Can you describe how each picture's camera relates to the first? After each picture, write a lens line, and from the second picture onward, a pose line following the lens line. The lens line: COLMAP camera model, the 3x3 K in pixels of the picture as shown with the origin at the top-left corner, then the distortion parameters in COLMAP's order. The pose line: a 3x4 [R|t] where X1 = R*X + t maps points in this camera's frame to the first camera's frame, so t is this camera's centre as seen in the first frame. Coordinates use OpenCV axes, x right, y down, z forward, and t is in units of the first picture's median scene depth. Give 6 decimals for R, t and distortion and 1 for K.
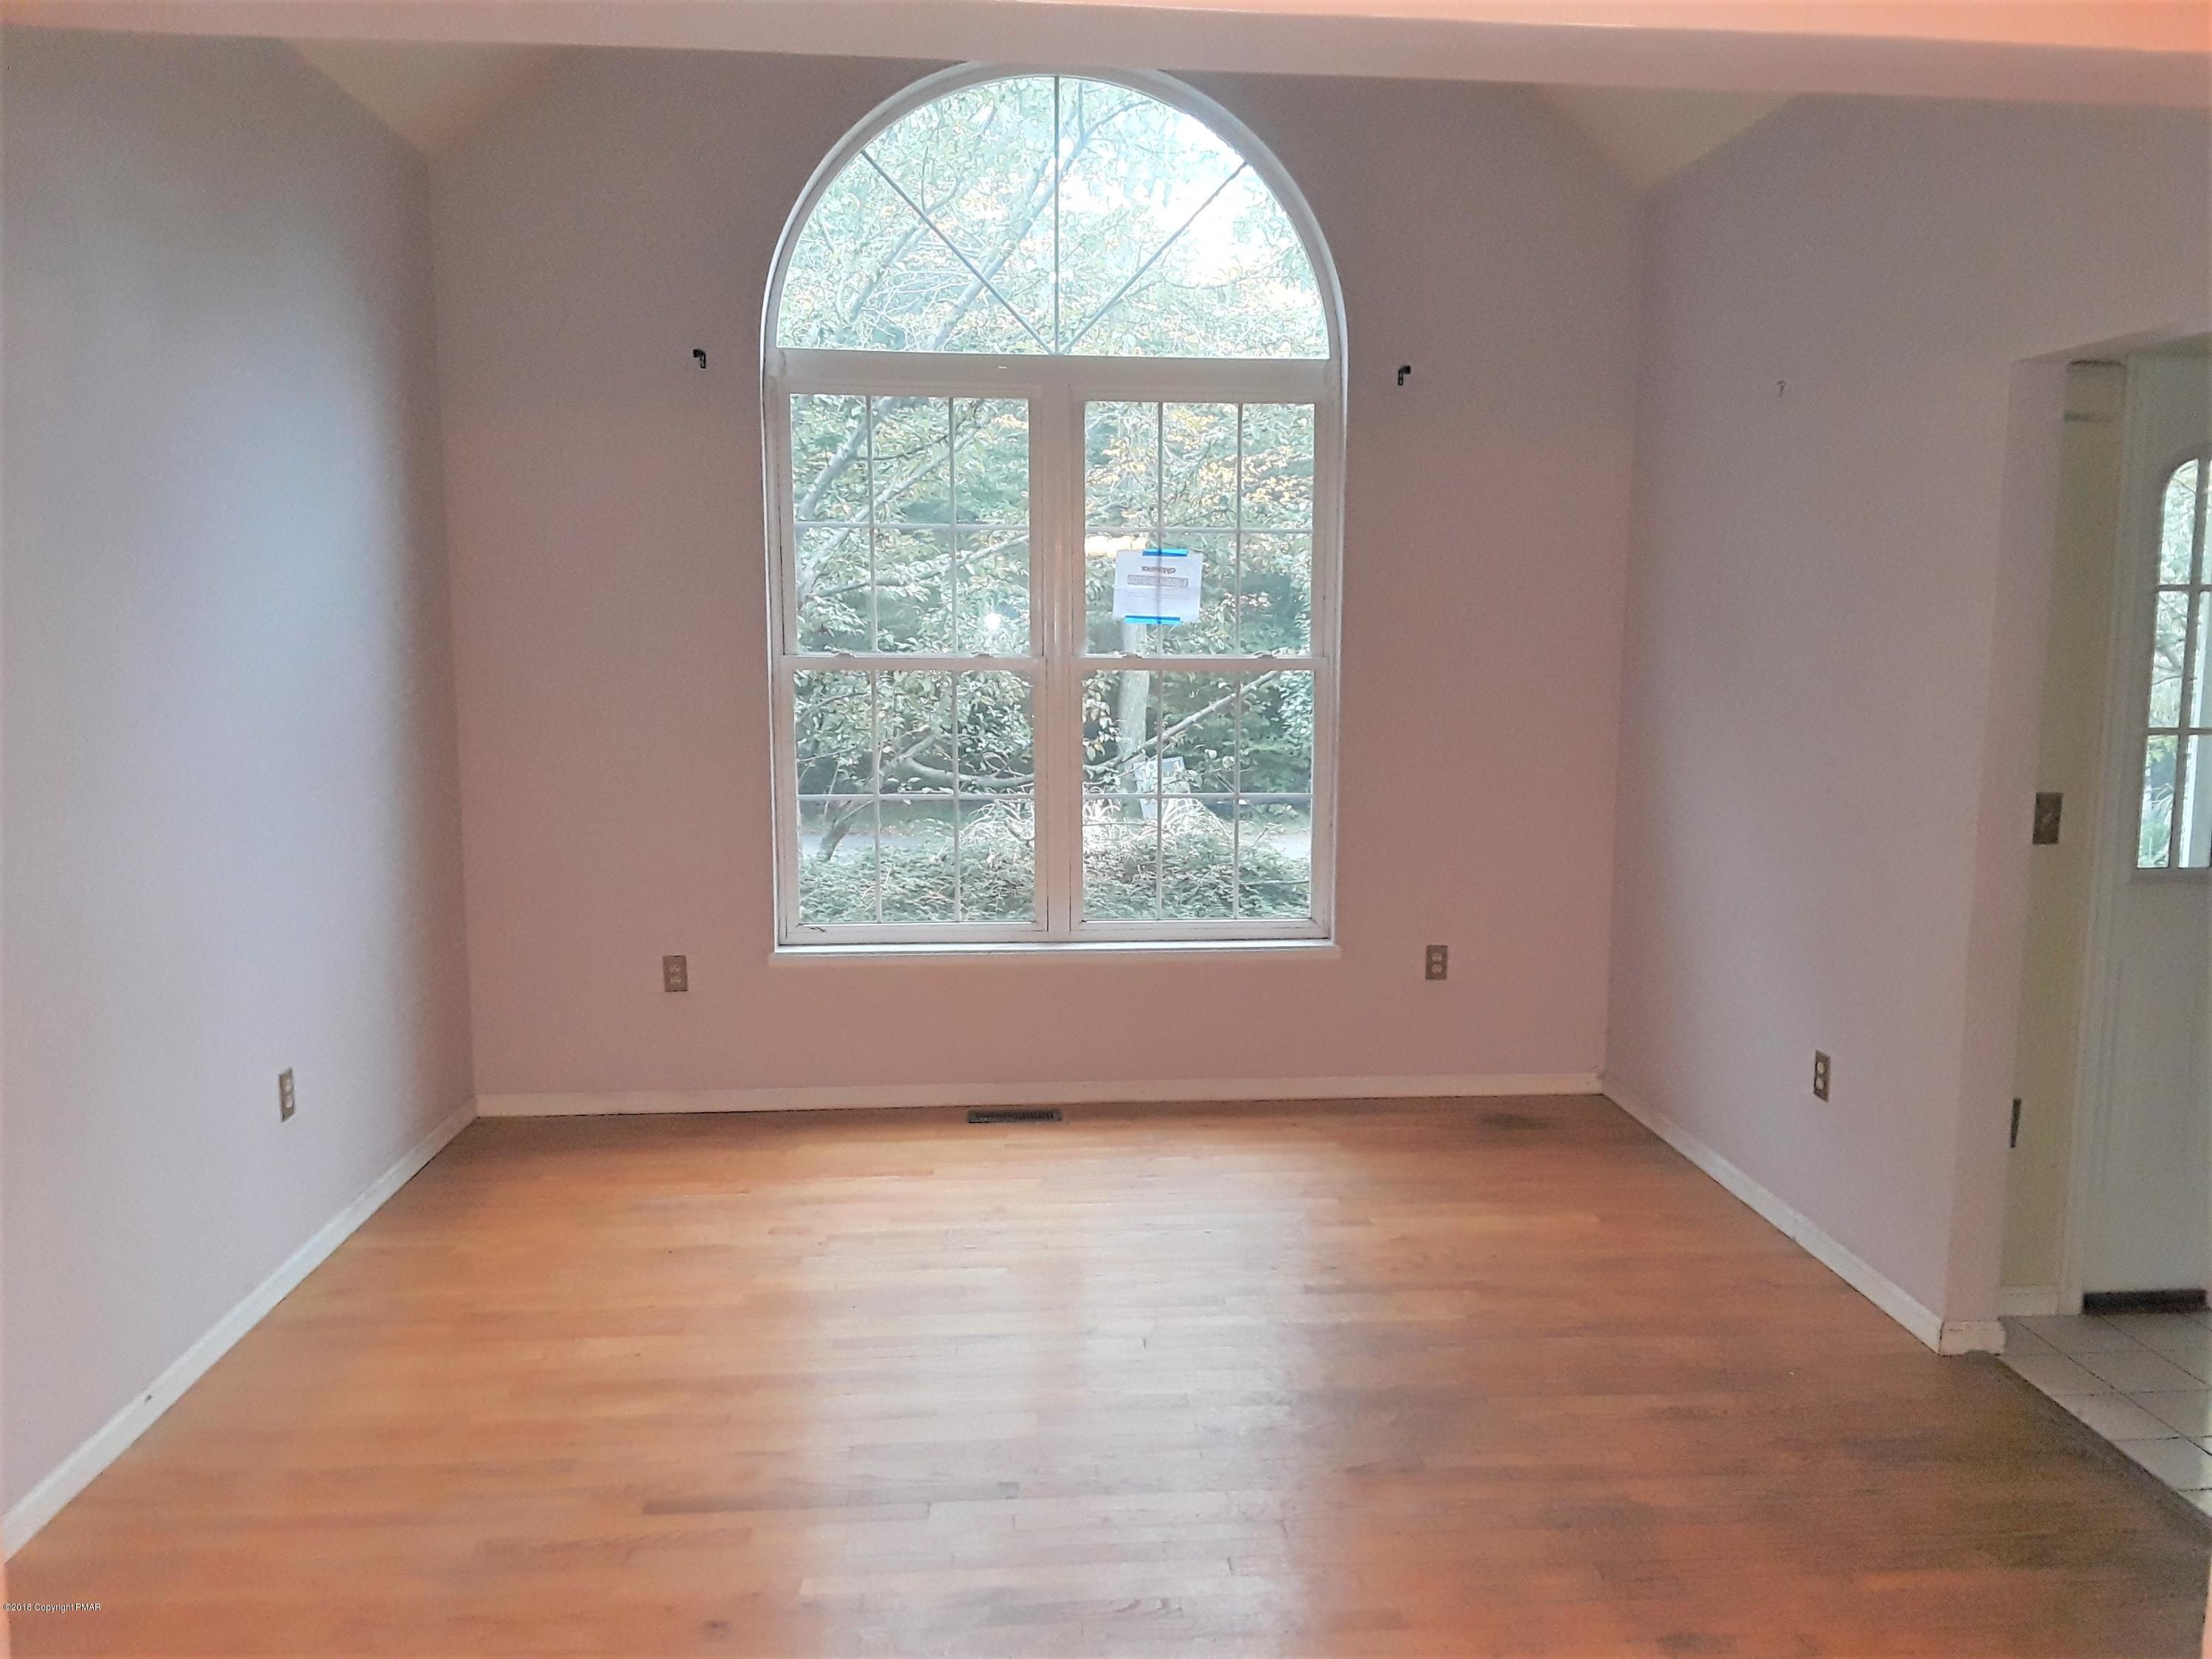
lens RADIAL K [[1797.1, 0, 1144.3], [0, 1797.1, 822.2], [0, 0, 1]] dist [0.054092, -0.091716]
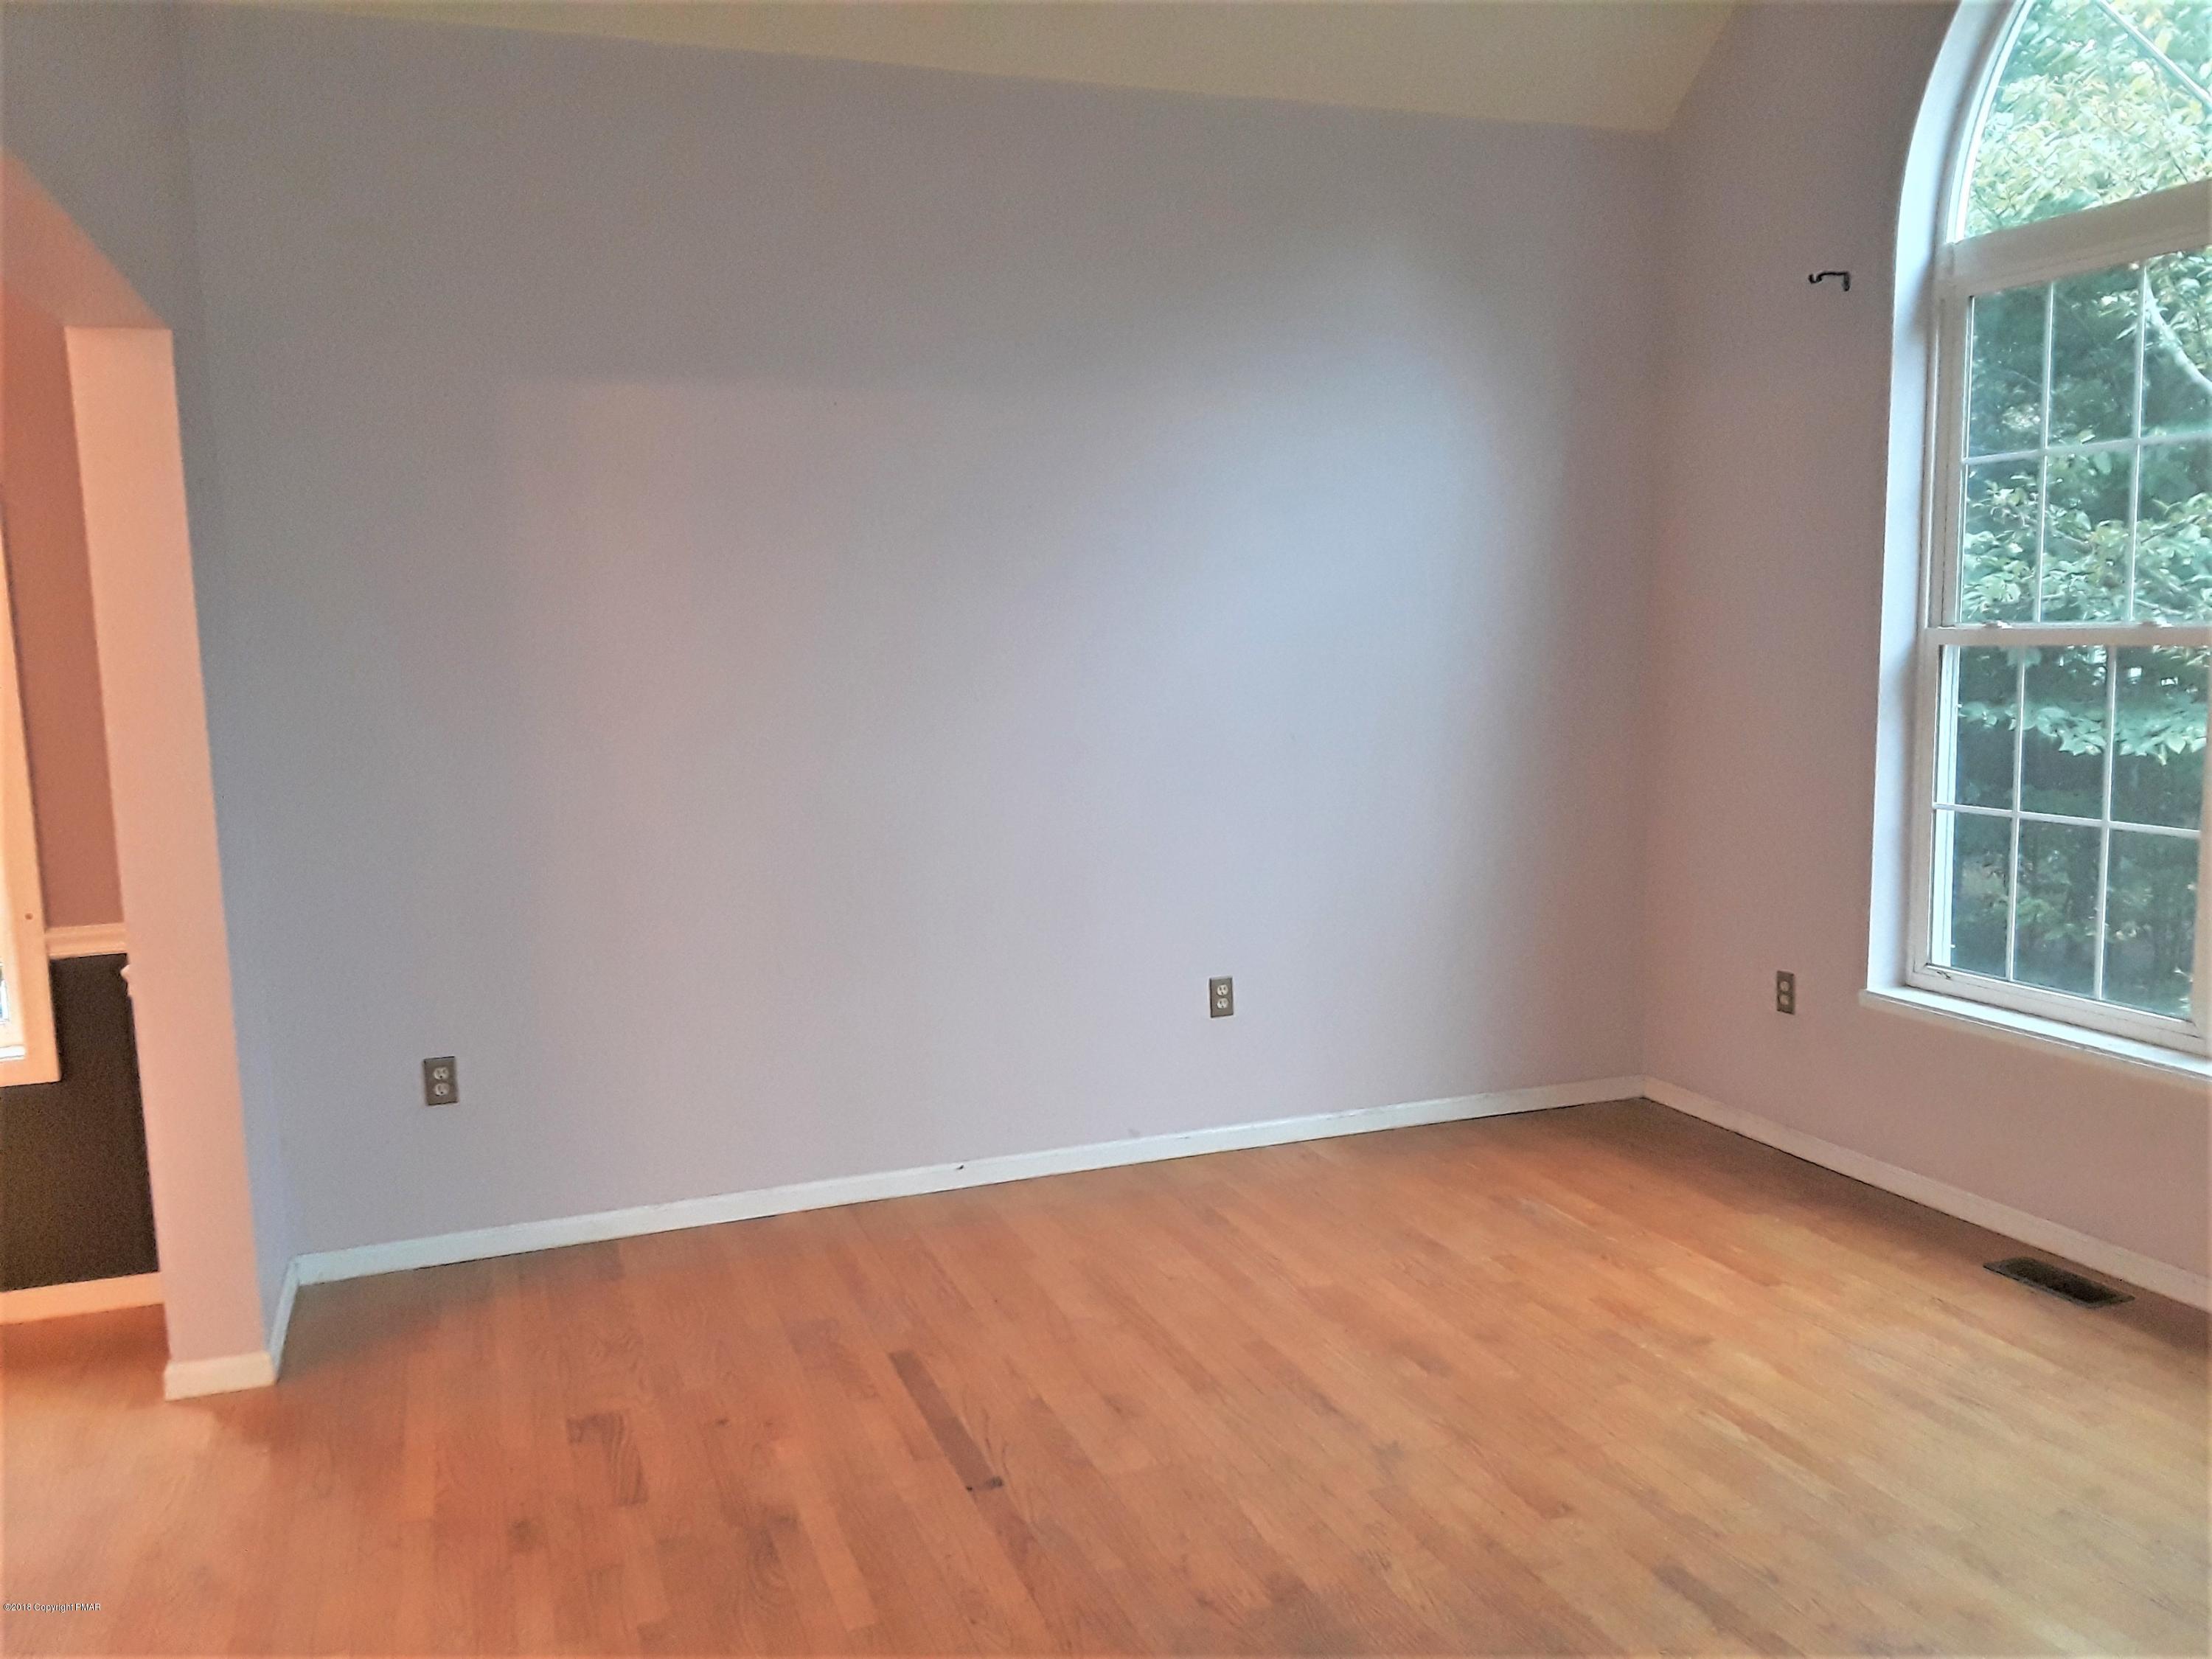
lens RADIAL K [[1797.1, 0, 1109.2], [0, 1797.1, 831.8], [0, 0, 1]] dist [0.054092, -0.091716]
pose [[0.296963, 0.110092, -0.948521, 0.509536], [-0.093244, 0.991928, 0.085937, -0.041346], [0.950326, 0.062924, 0.304831, 0.460112]]
